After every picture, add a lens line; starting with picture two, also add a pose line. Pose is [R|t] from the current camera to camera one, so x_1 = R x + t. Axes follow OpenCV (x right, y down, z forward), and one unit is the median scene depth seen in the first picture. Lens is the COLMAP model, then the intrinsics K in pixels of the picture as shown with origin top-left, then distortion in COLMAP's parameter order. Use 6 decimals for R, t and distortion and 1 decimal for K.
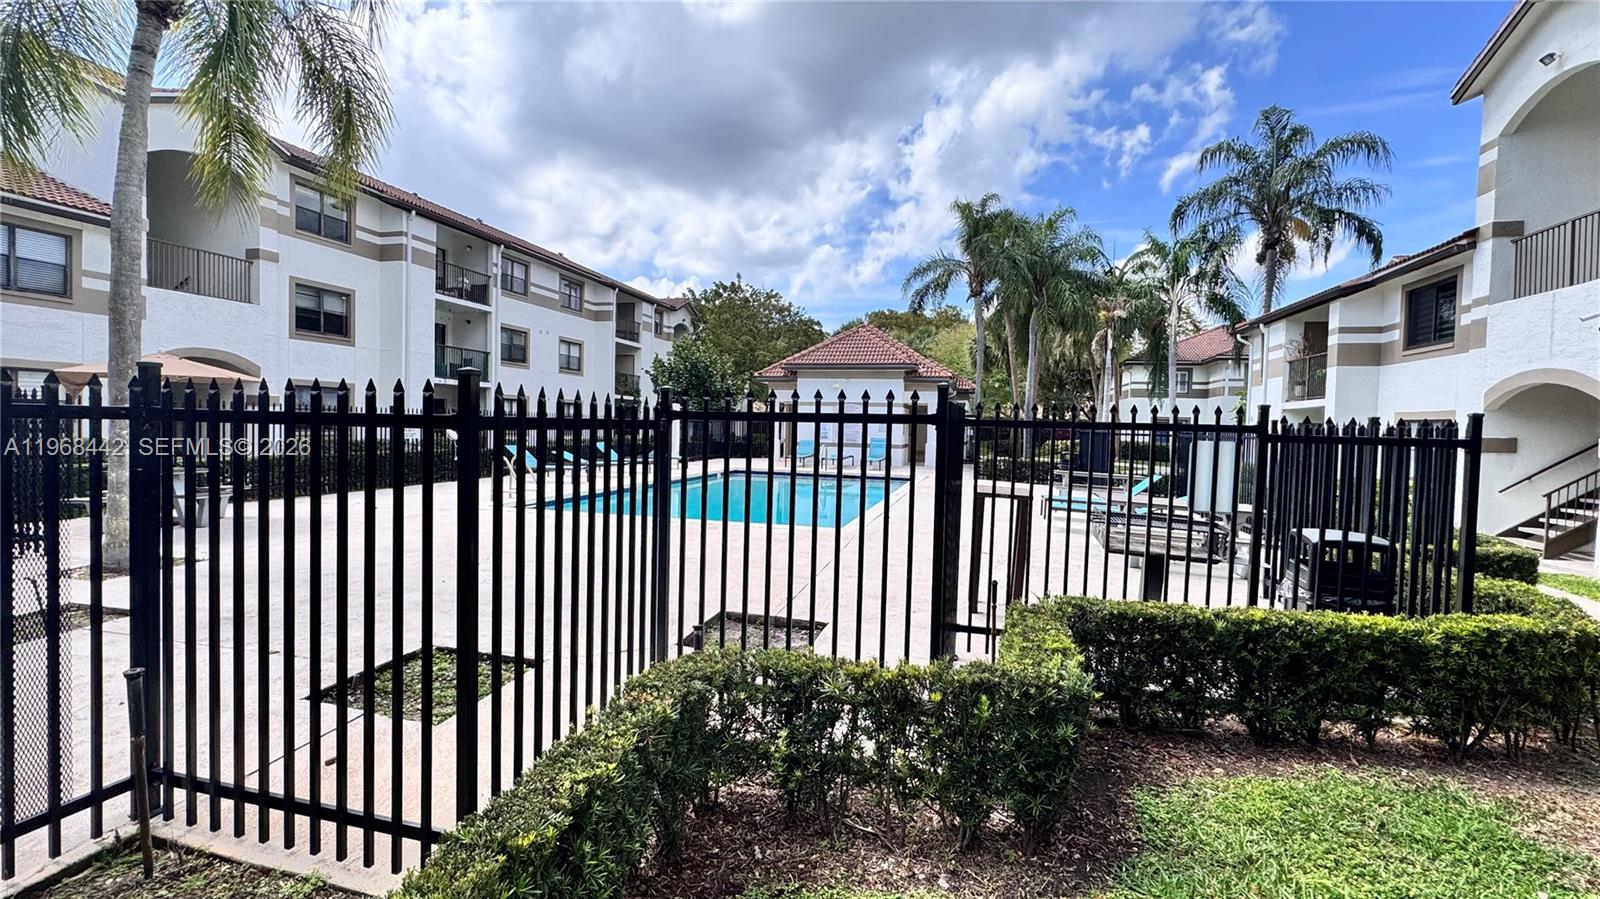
lens RADIAL K [[706.3, 0, 800.0], [0, 706.3, 449.5], [0, 0, 1]] dist [0.000113, -0.000771]
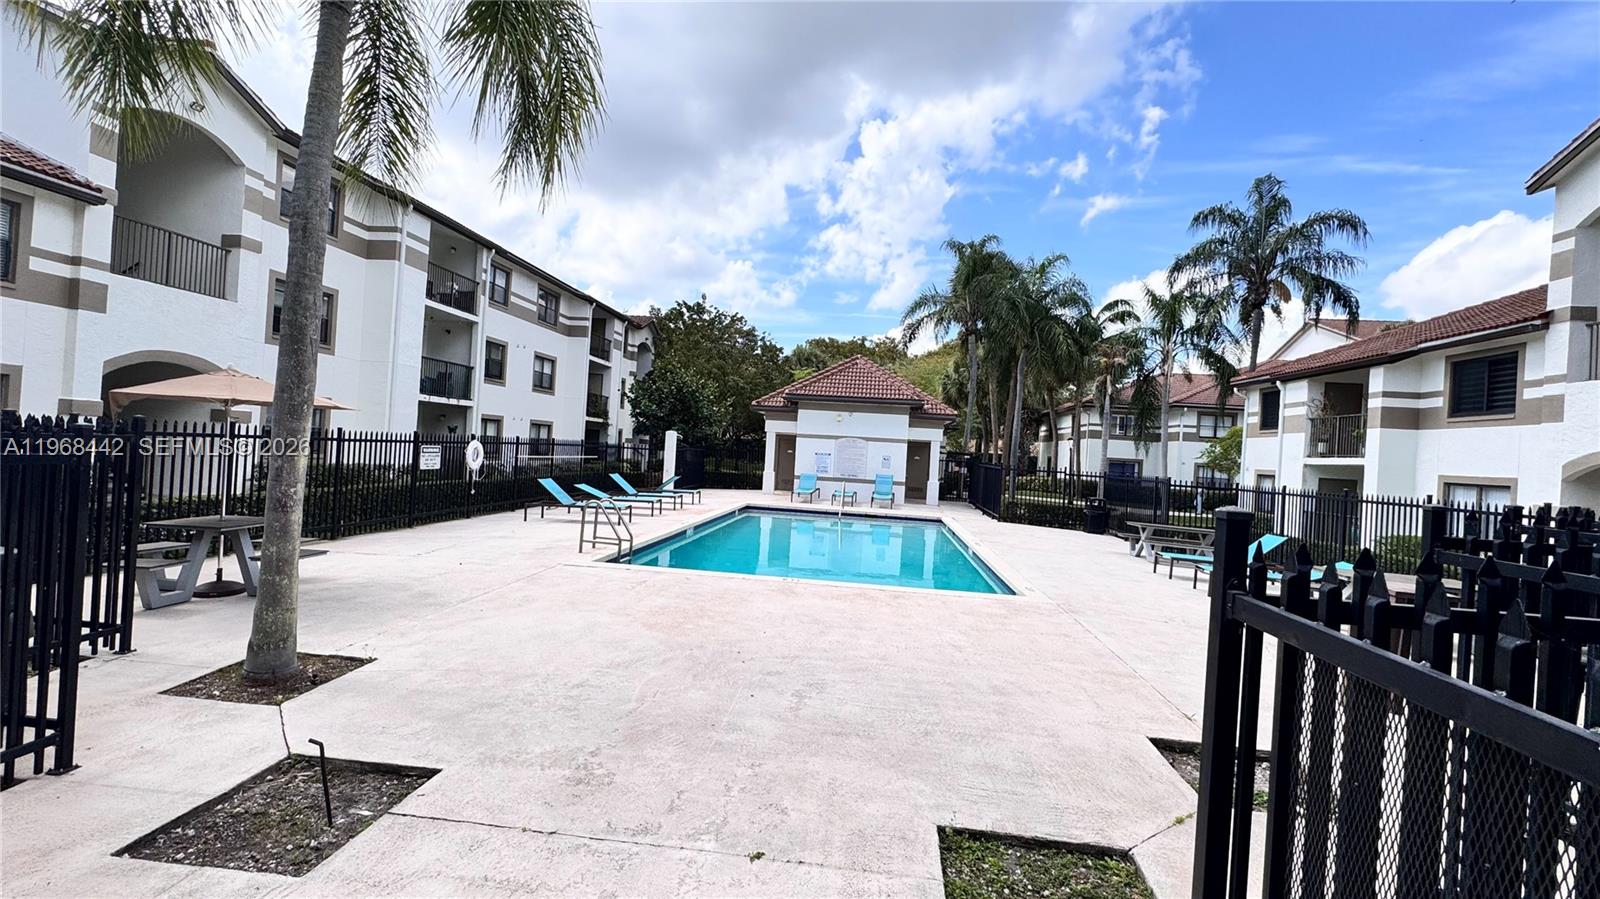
lens RADIAL K [[706.3, 0, 800.0], [0, 706.3, 449.5], [0, 0, 1]] dist [0.000113, -0.000771]
pose [[0.988510, 0.034428, 0.147183, -0.159760], [-0.029946, 0.999021, -0.032566, -0.016921], [-0.148160, 0.027784, 0.988573, 0.058242]]
